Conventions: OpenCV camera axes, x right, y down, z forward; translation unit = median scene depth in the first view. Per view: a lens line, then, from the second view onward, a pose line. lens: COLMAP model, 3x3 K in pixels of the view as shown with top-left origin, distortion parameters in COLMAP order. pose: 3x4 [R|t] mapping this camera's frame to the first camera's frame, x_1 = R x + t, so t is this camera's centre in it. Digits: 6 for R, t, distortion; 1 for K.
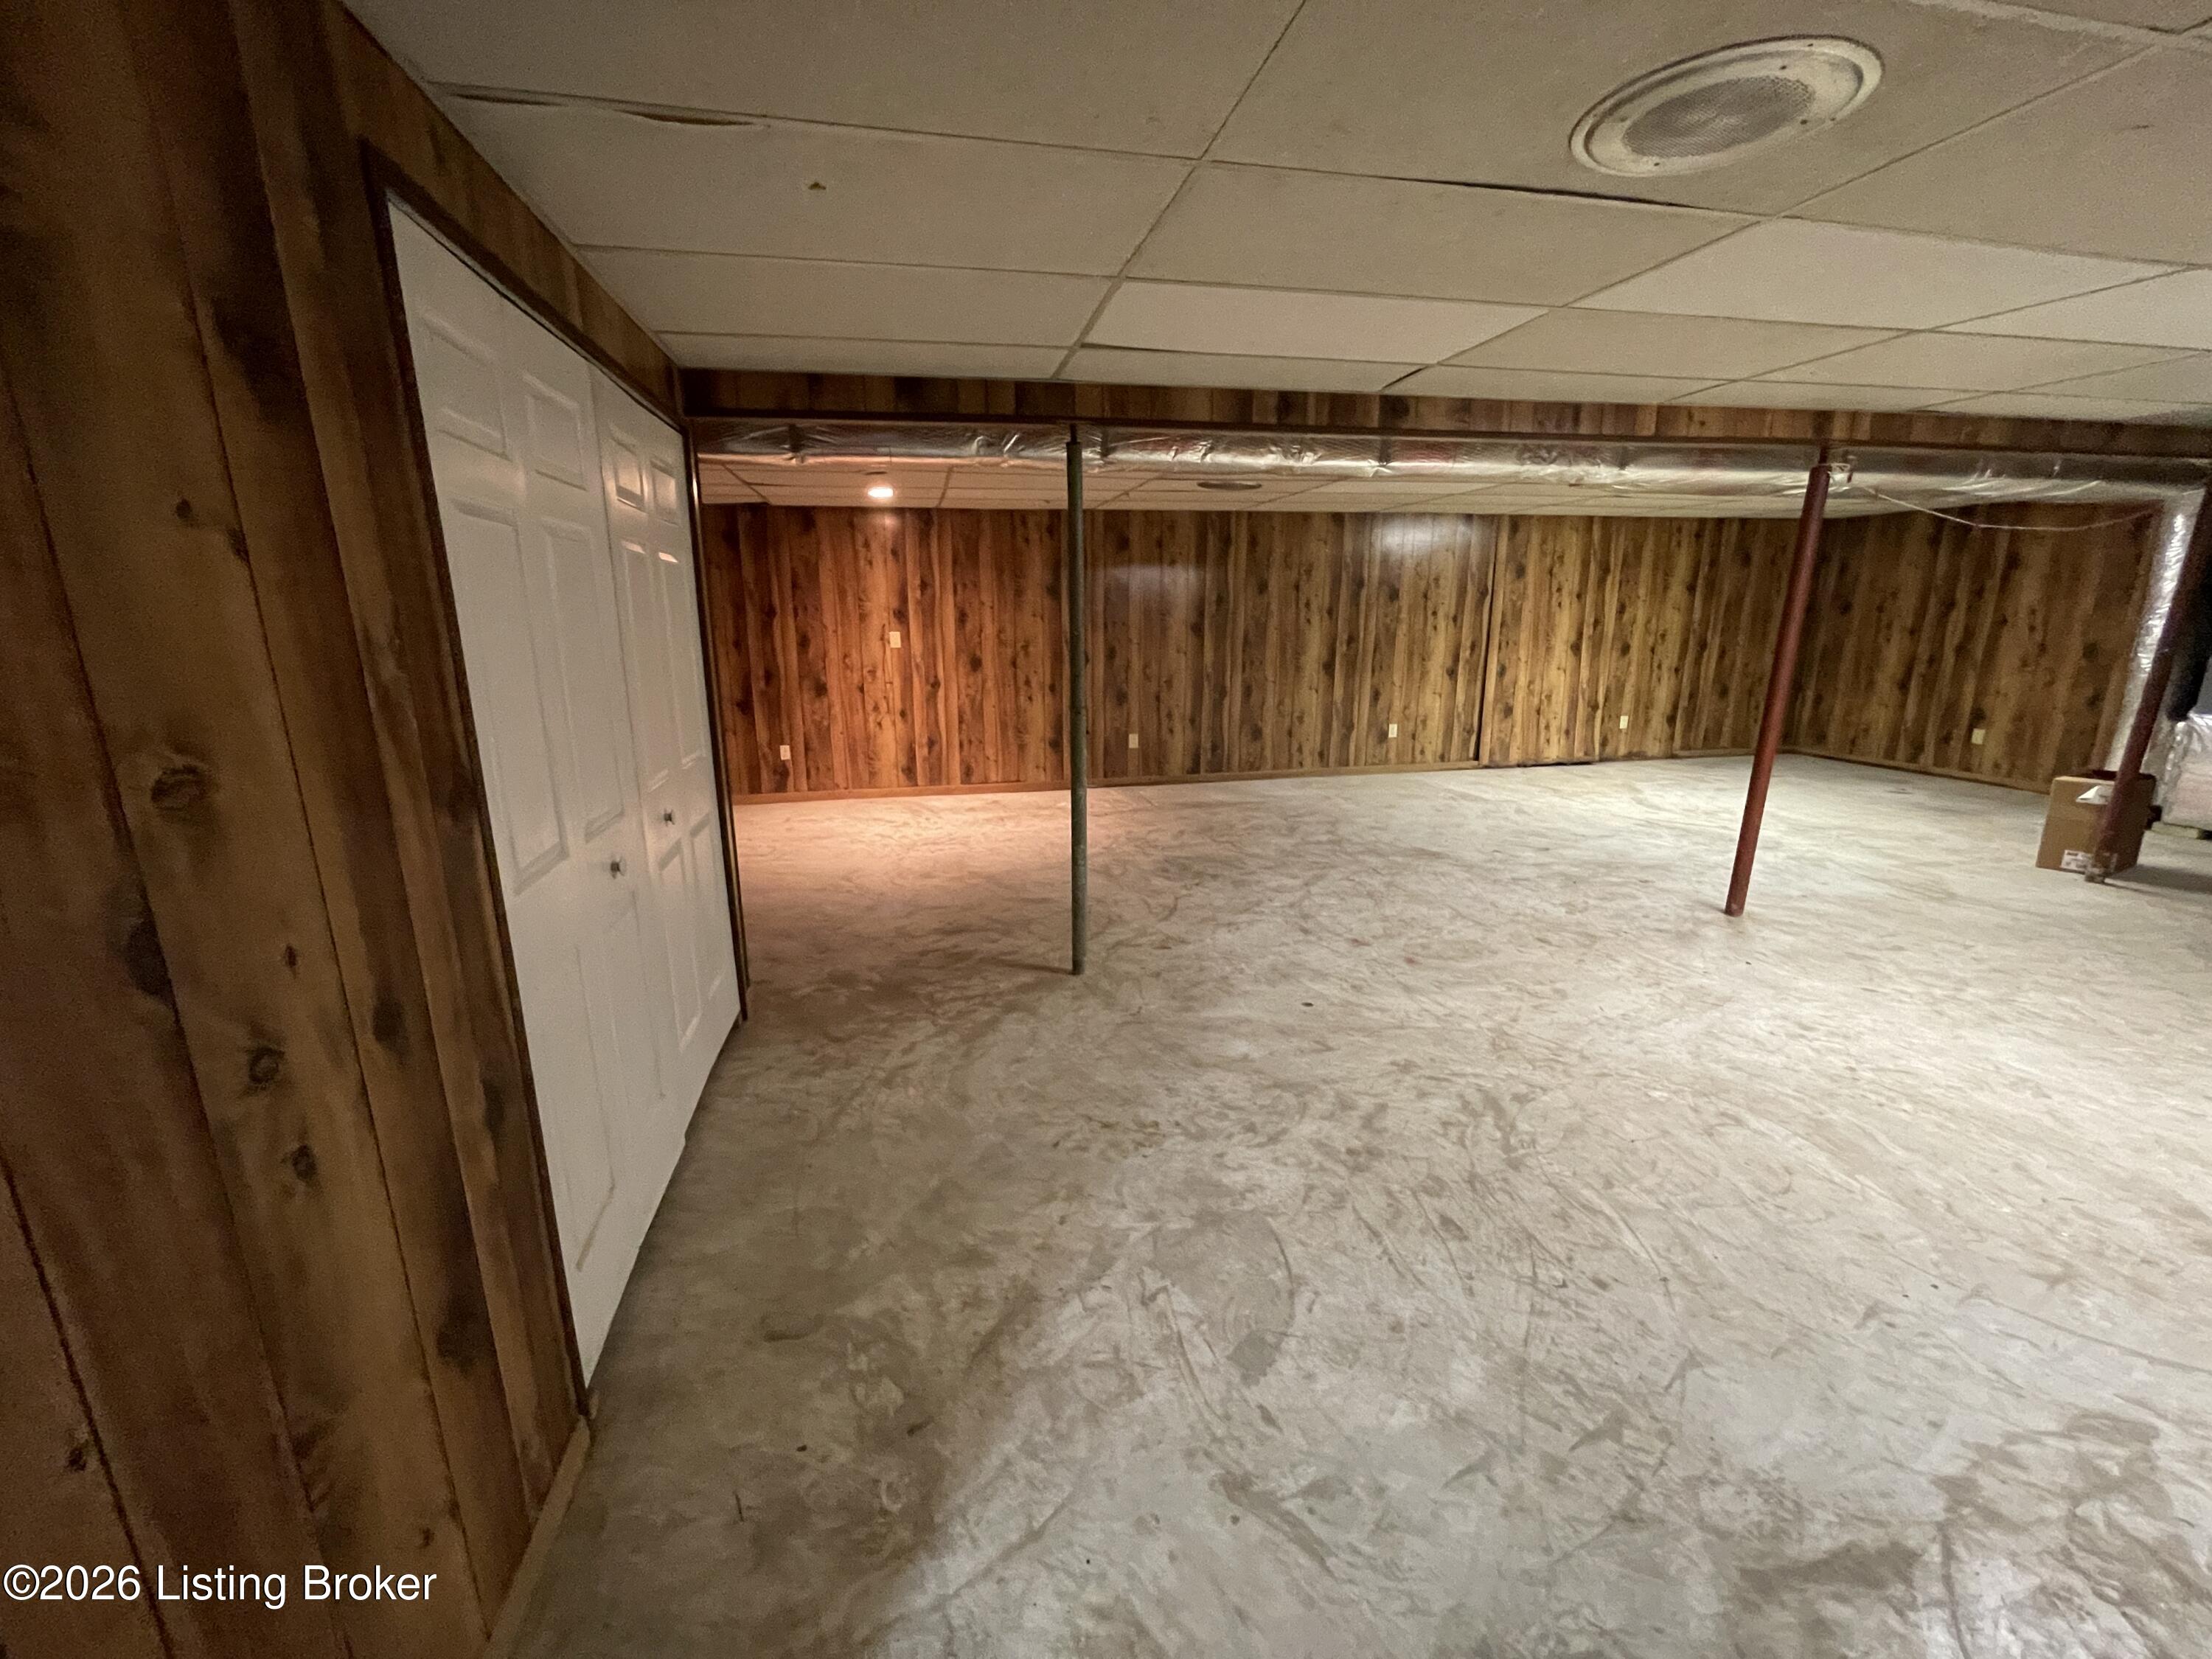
lens RADIAL K [[904.1, 0, 1104.2], [0, 904.1, 828.0], [0, 0, 1]] dist [0.007591, -0.000647]
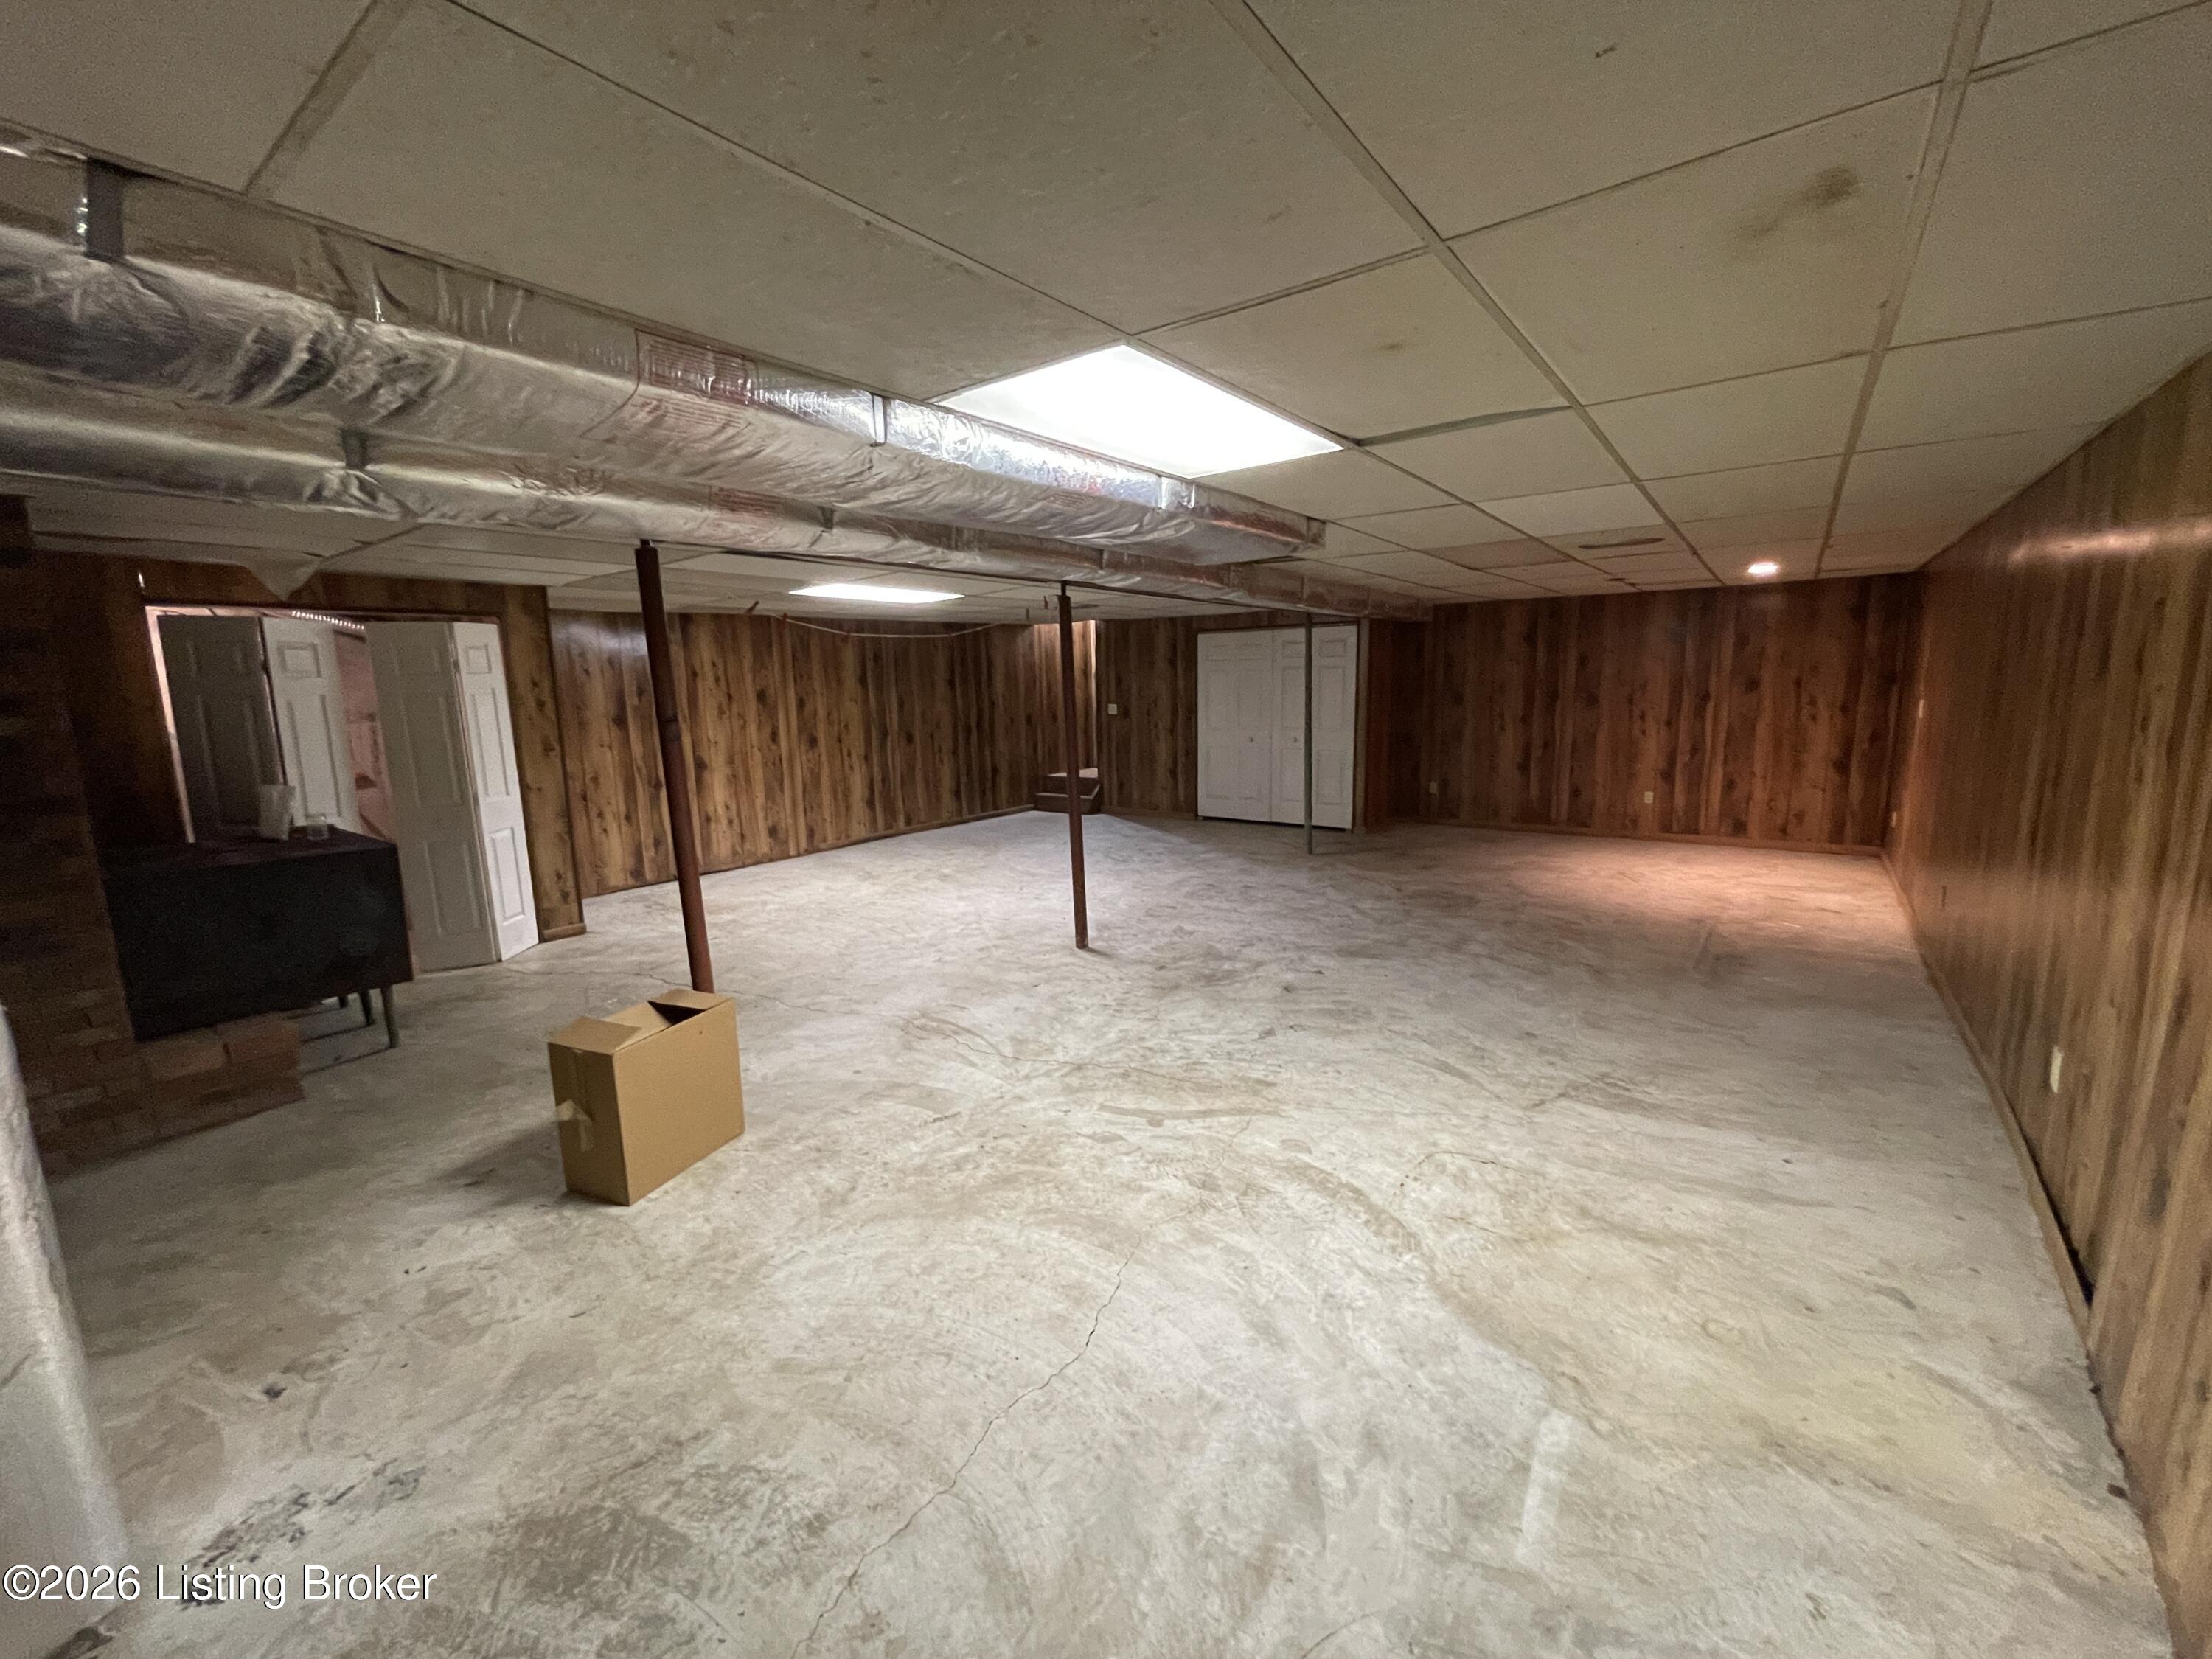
lens RADIAL K [[904.1, 0, 1103.6], [0, 904.1, 830.8], [0, 0, 1]] dist [0.007591, -0.000647]
pose [[-0.756316, 0.129445, -0.641272, 1.706213], [-0.126198, 0.932951, 0.337160, -0.554875], [0.641919, 0.335927, -0.689270, 2.148800]]
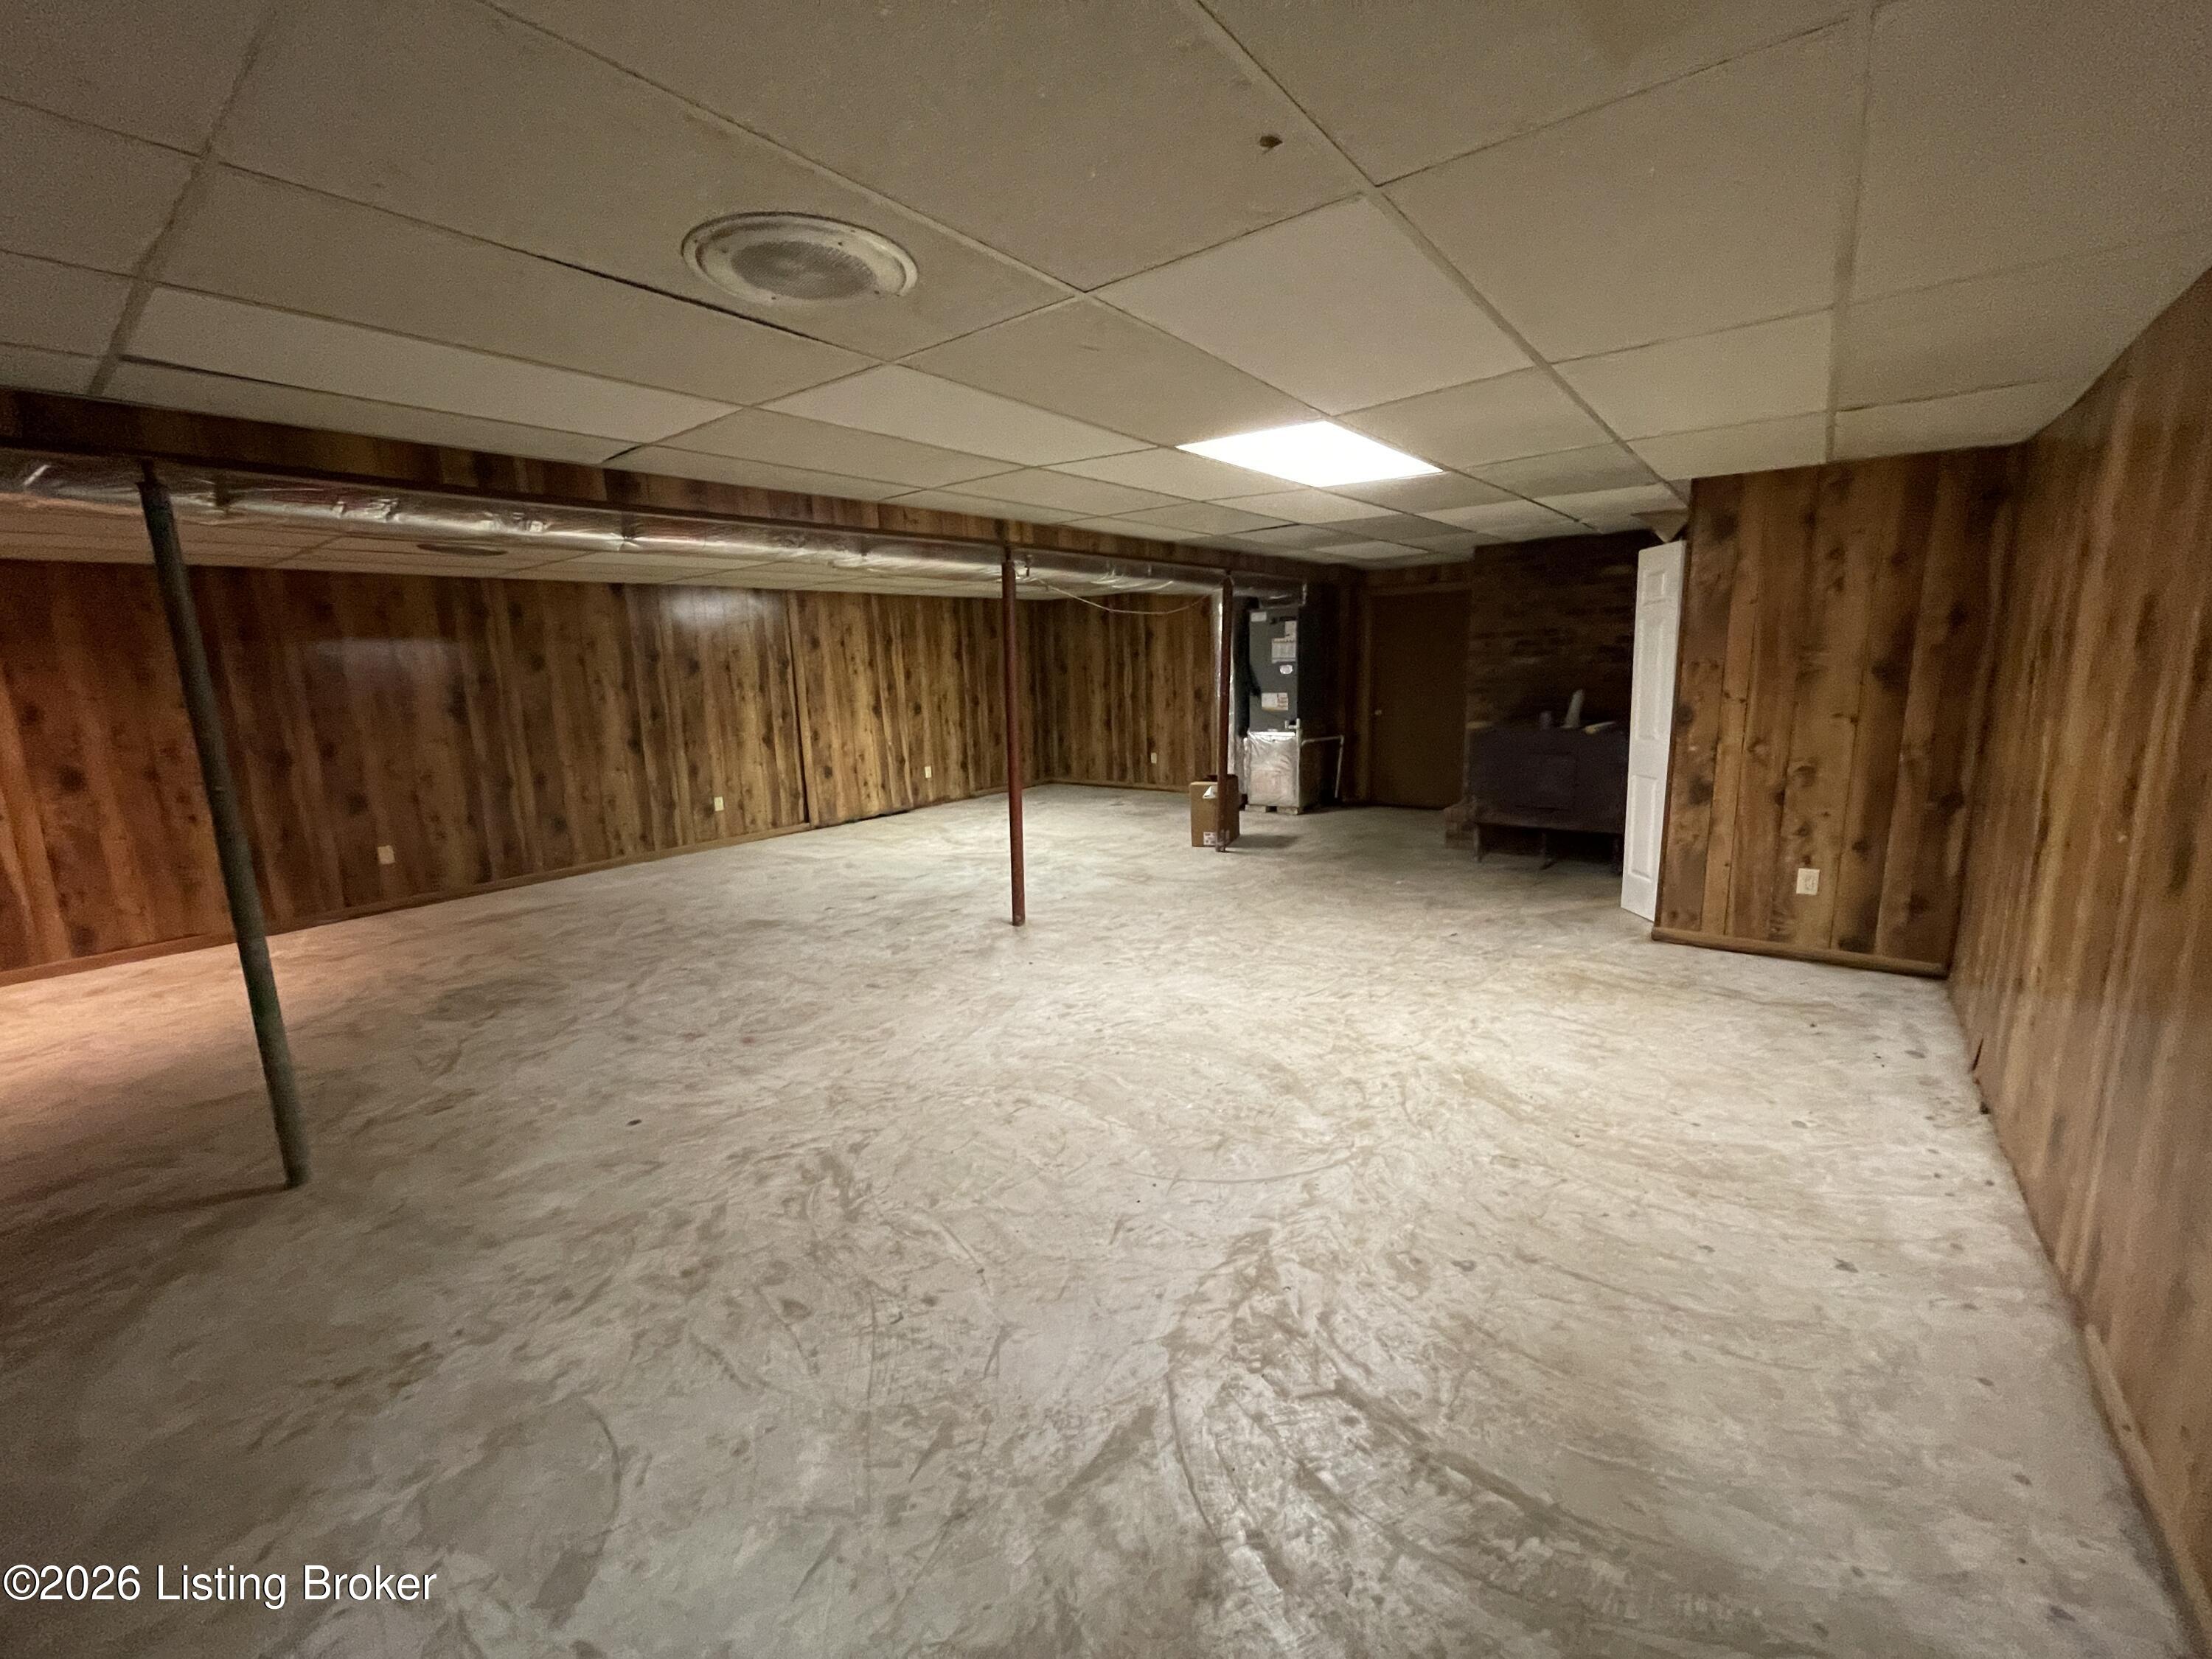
lens RADIAL K [[904.1, 0, 1086.9], [0, 904.1, 827.9], [0, 0, 1]] dist [0.007591, -0.000647]
pose [[0.777607, -0.135902, 0.613888, 0.057417], [0.179185, 0.983773, -0.009185, -0.003927], [-0.602678, 0.117141, 0.789340, -0.015682]]
